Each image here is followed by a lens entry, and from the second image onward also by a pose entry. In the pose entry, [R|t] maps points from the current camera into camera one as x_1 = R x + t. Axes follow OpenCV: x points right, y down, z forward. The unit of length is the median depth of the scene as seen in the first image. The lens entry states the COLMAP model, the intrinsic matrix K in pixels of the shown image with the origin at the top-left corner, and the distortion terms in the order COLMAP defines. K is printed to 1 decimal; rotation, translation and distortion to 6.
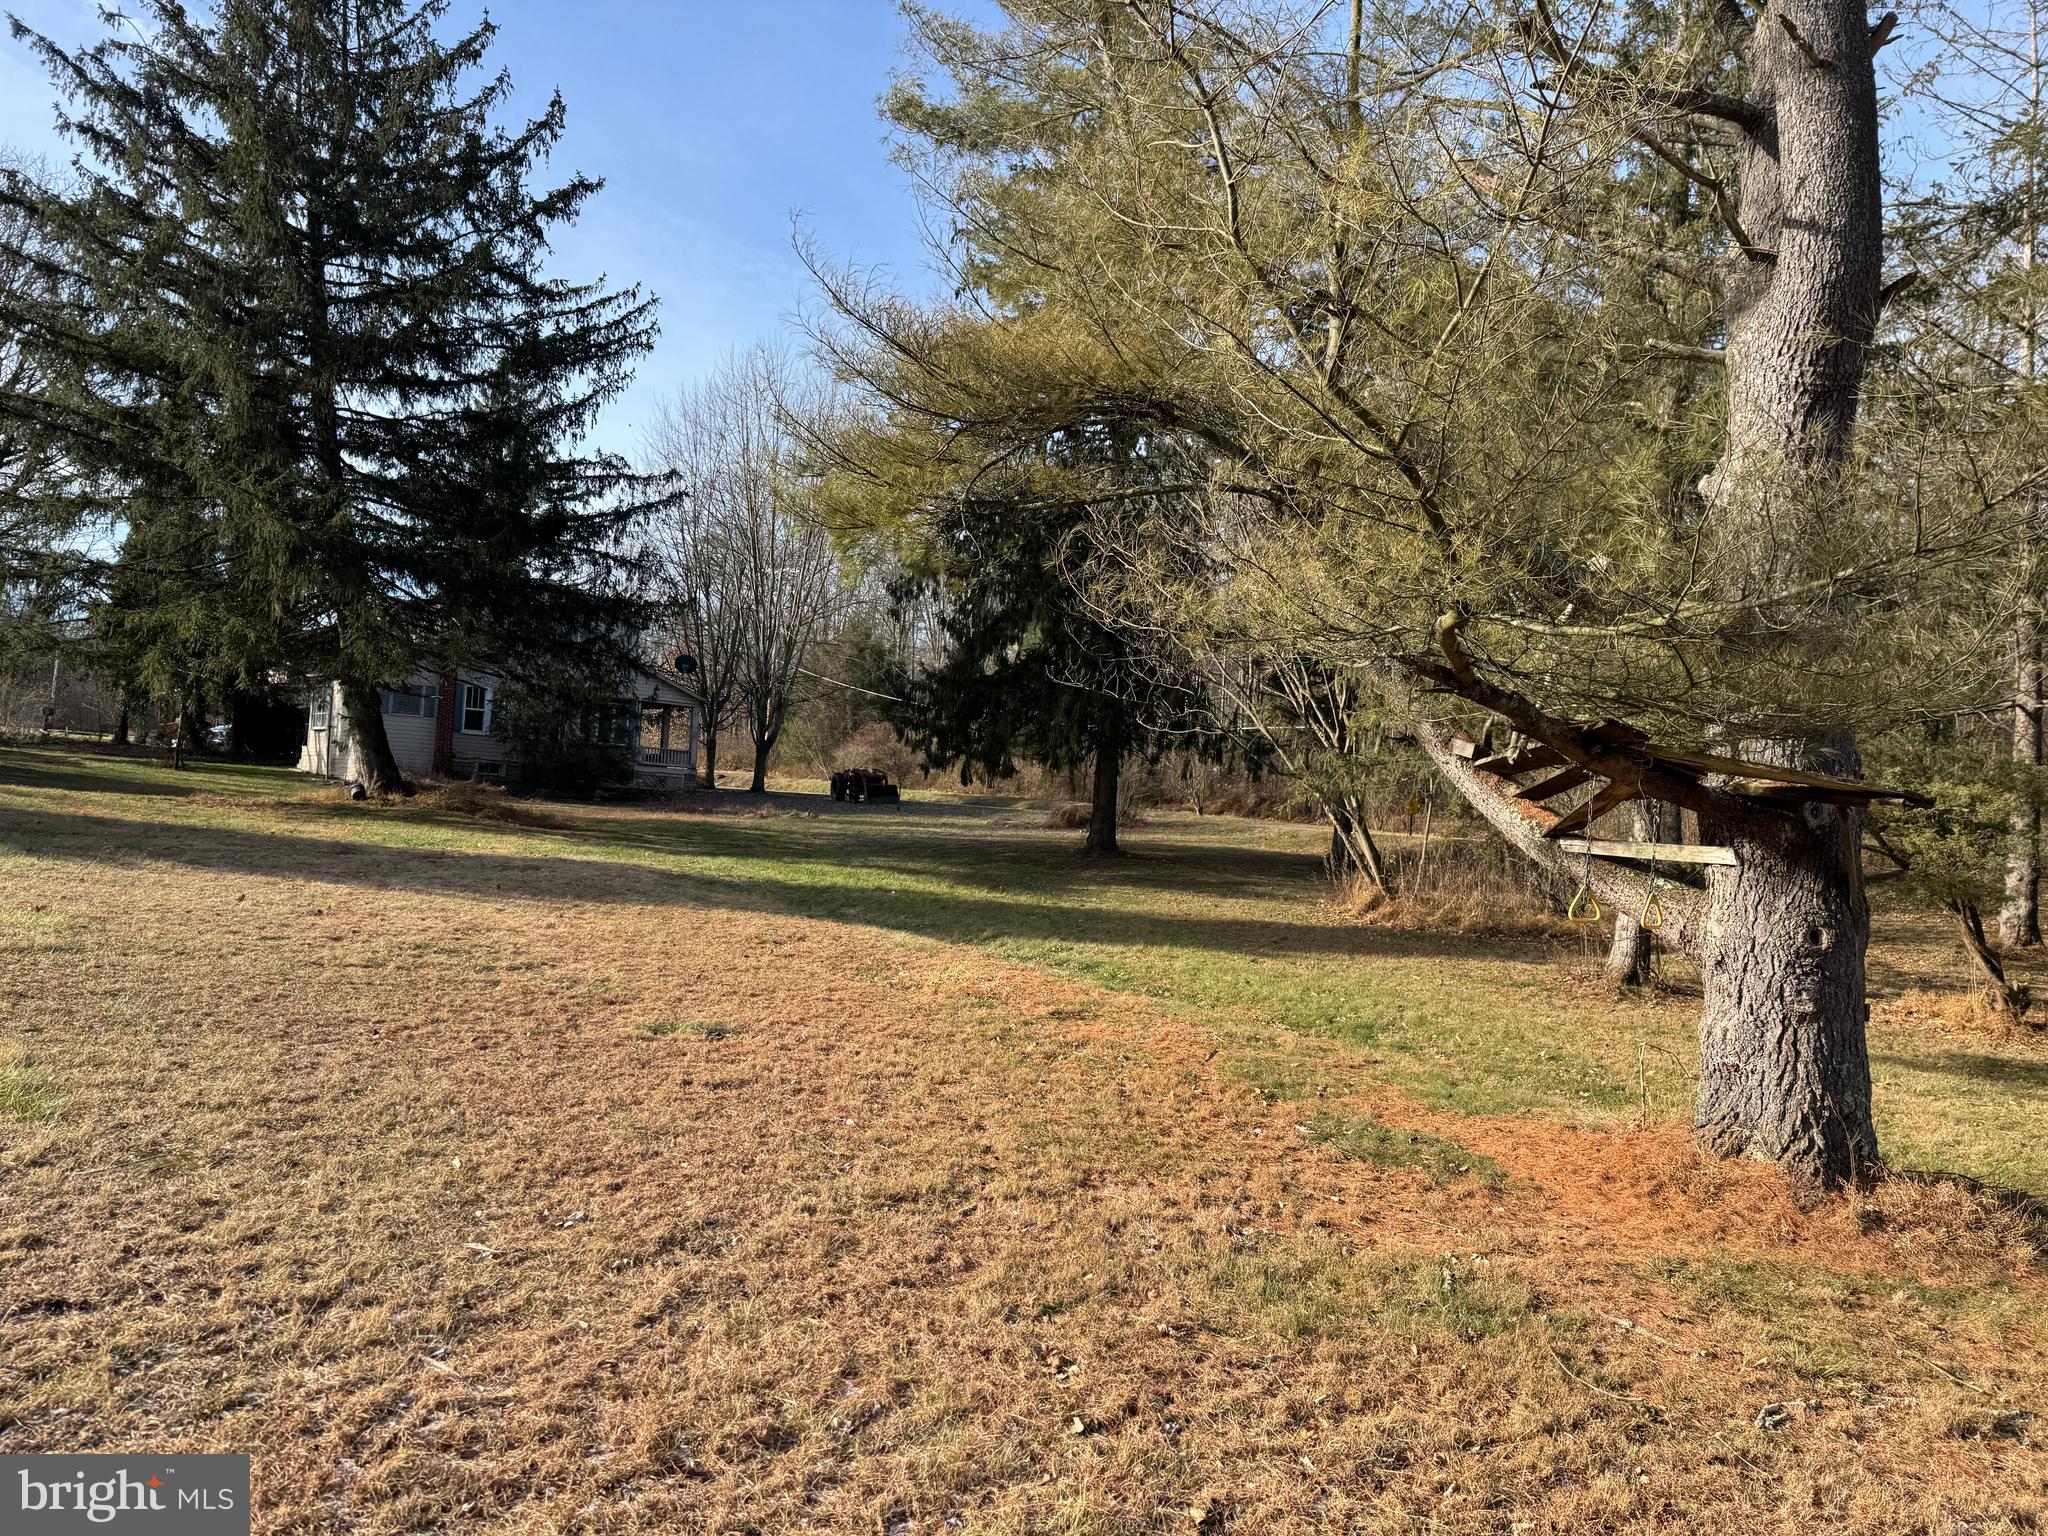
lens RADIAL K [[1415.9, 0, 1054.0], [0, 1415.9, 762.3], [0, 0, 1]] dist [0.055850, -0.068240]
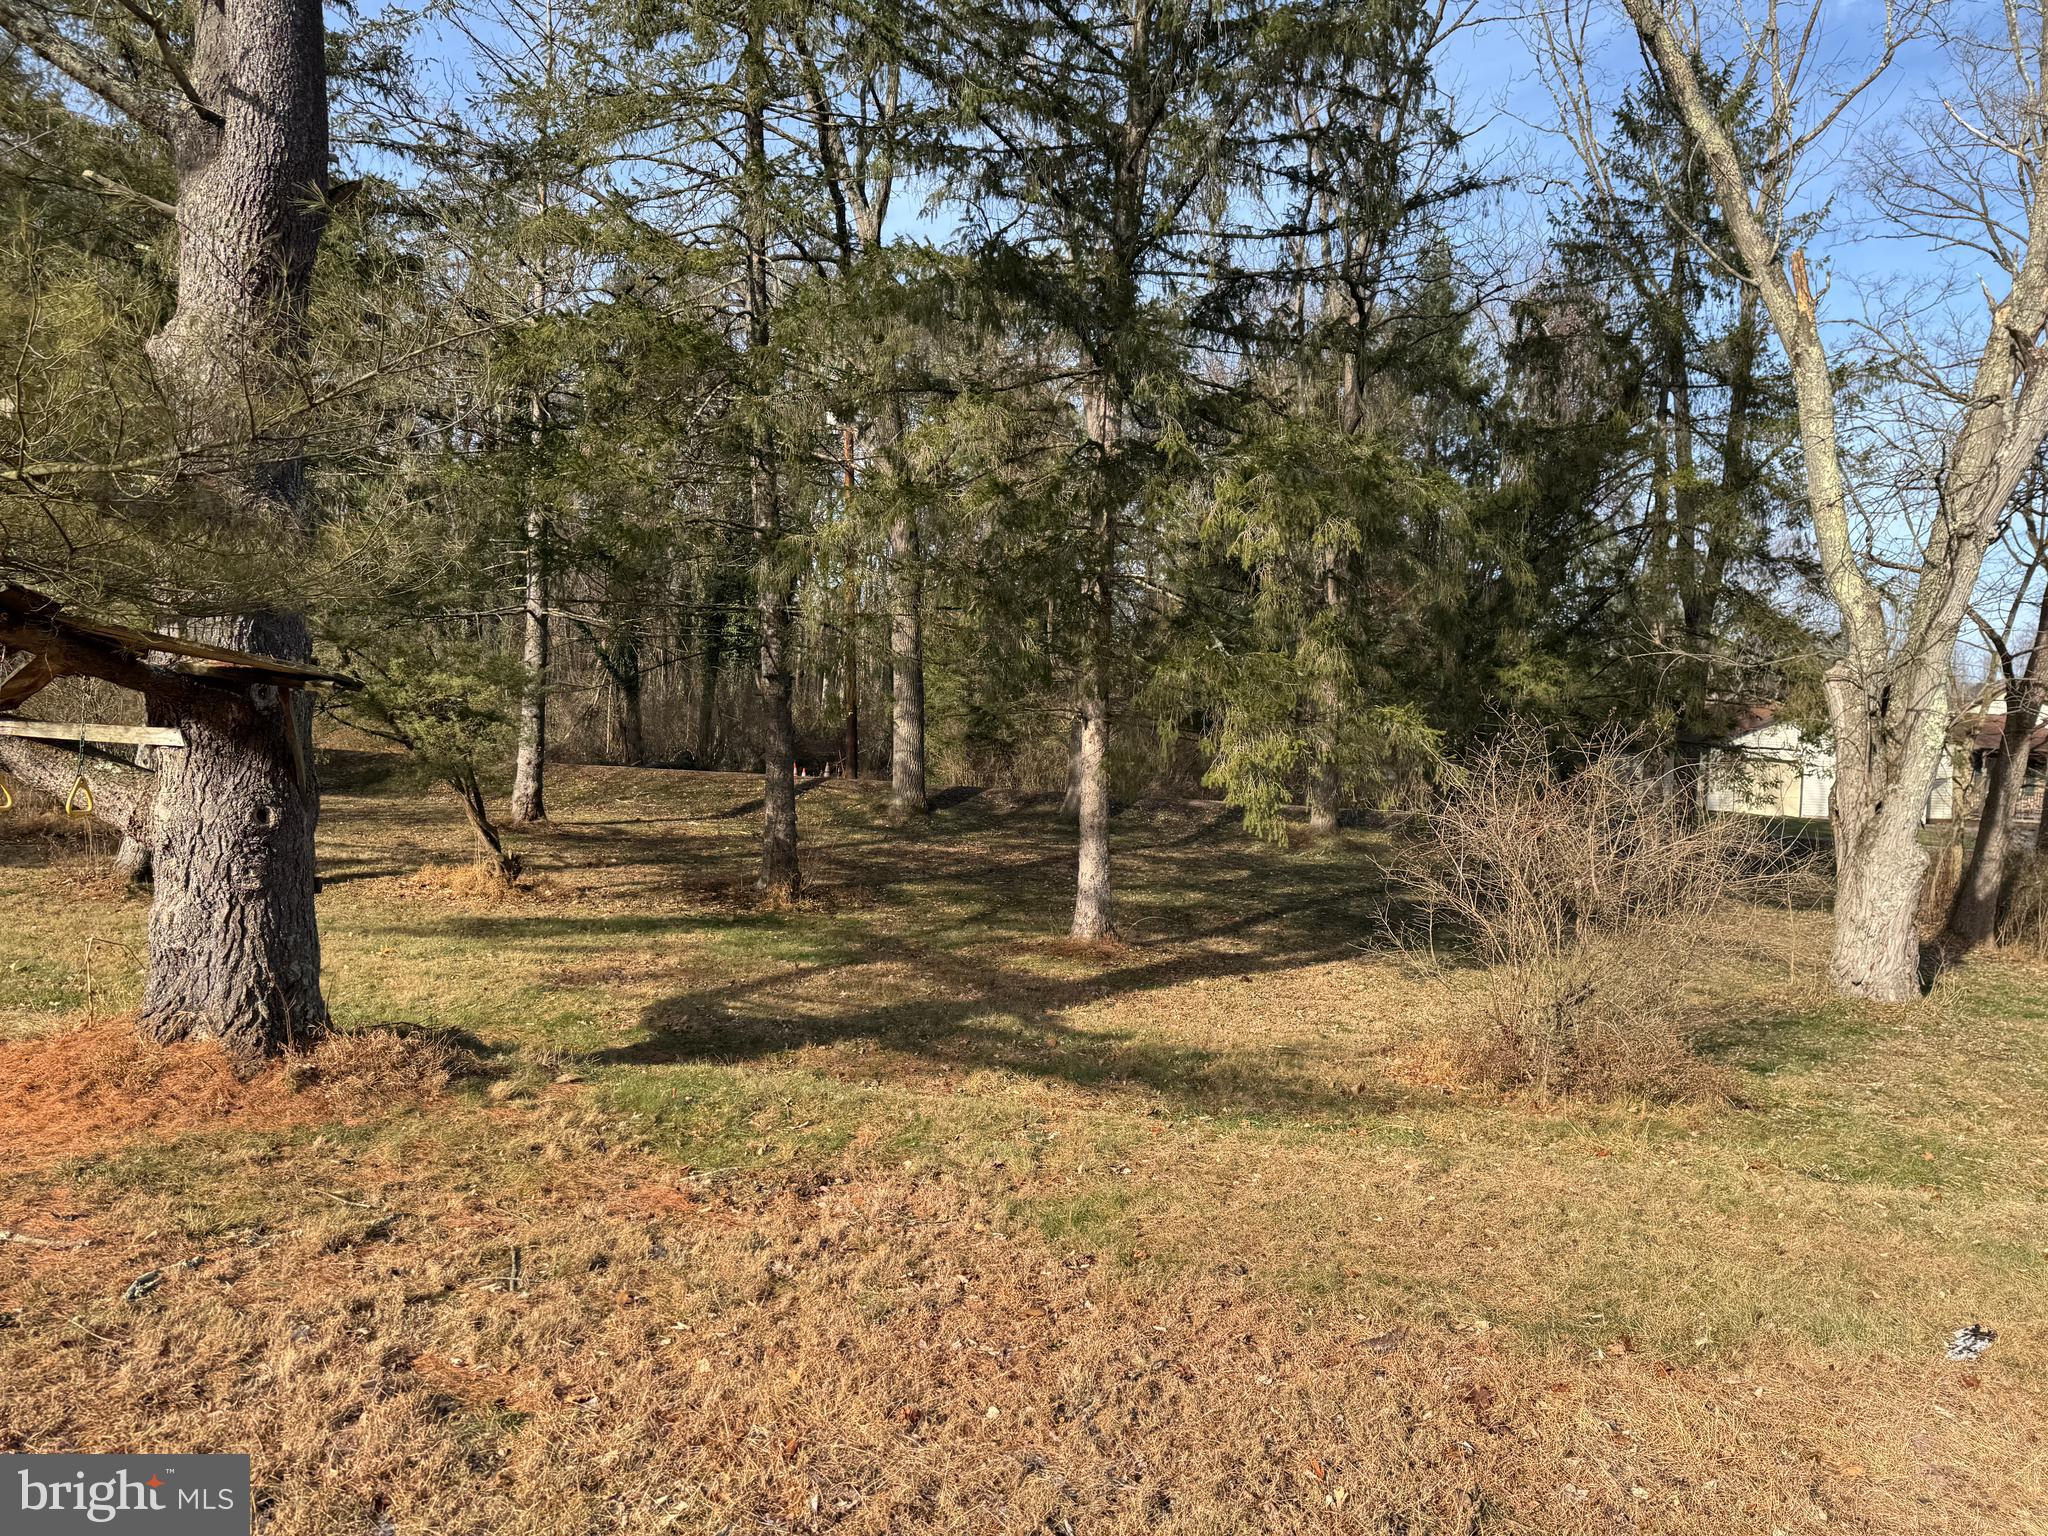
lens RADIAL K [[1415.9, 0, 1015.7], [0, 1415.9, 765.4], [0, 0, 1]] dist [0.055850, -0.068240]
pose [[0.610965, -0.017627, 0.791461, 0.050899], [-0.045151, 0.997349, 0.057066, 0.003379], [-0.790369, -0.070600, 0.608550, -0.046373]]
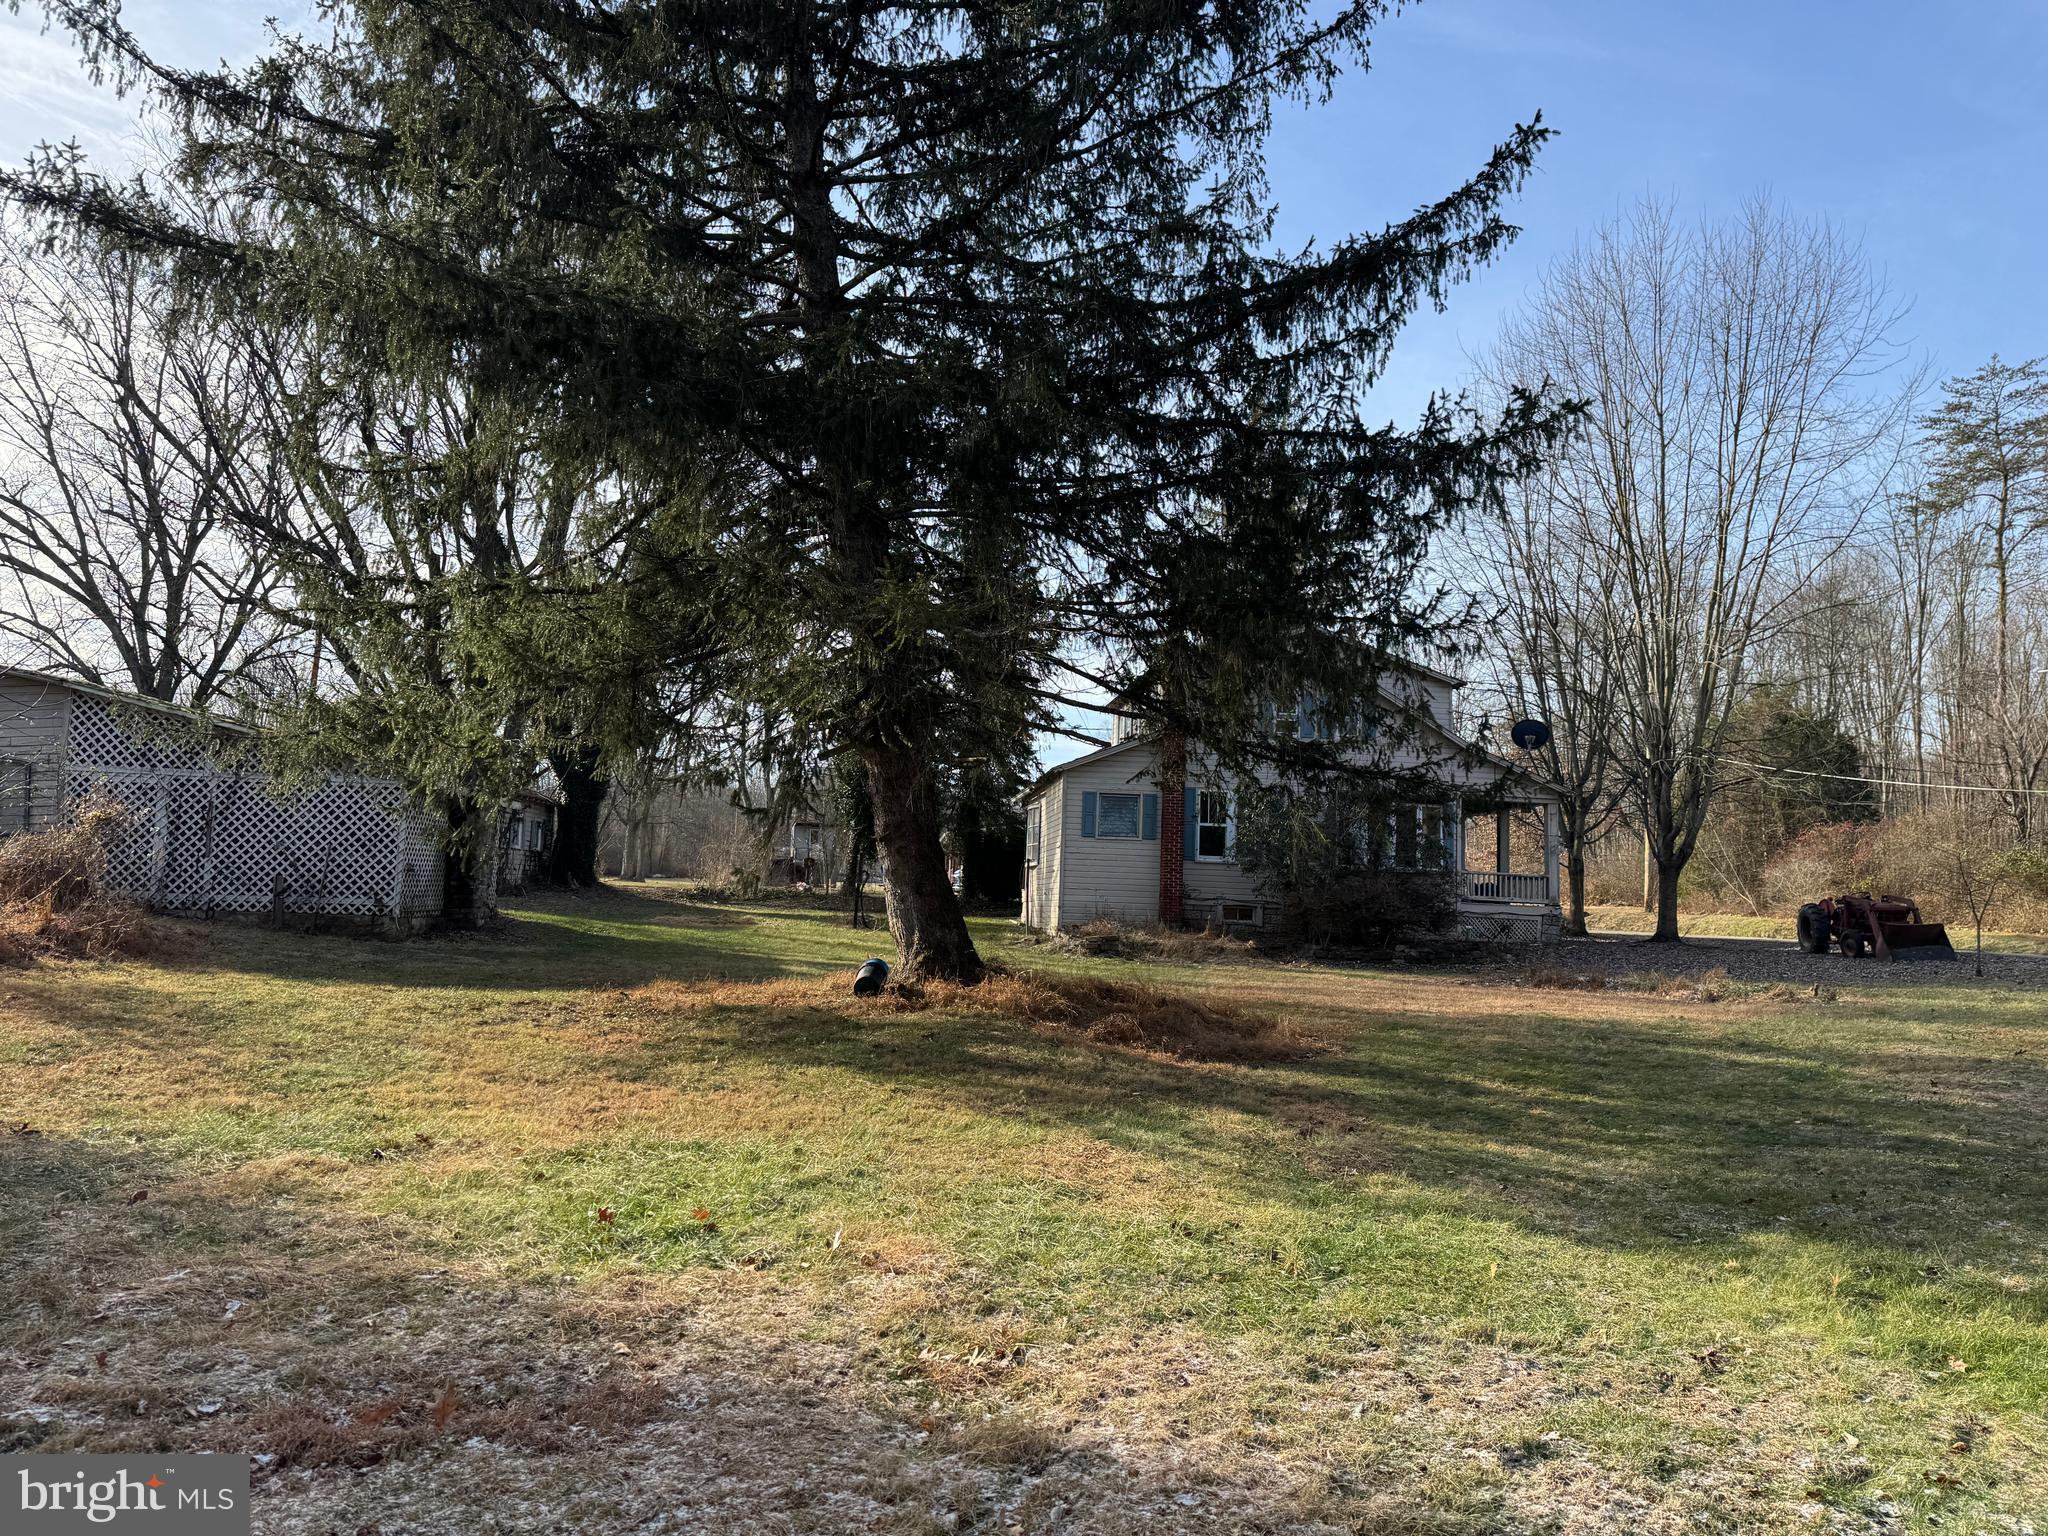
lens RADIAL K [[1415.9, 0, 1036.5], [0, 1415.9, 777.3], [0, 0, 1]] dist [0.055850, -0.068240]
pose [[0.836221, -0.080366, -0.542472, -0.838734], [0.033711, 0.994866, -0.095423, 0.006756], [0.547355, 0.061507, 0.834637, 2.948094]]
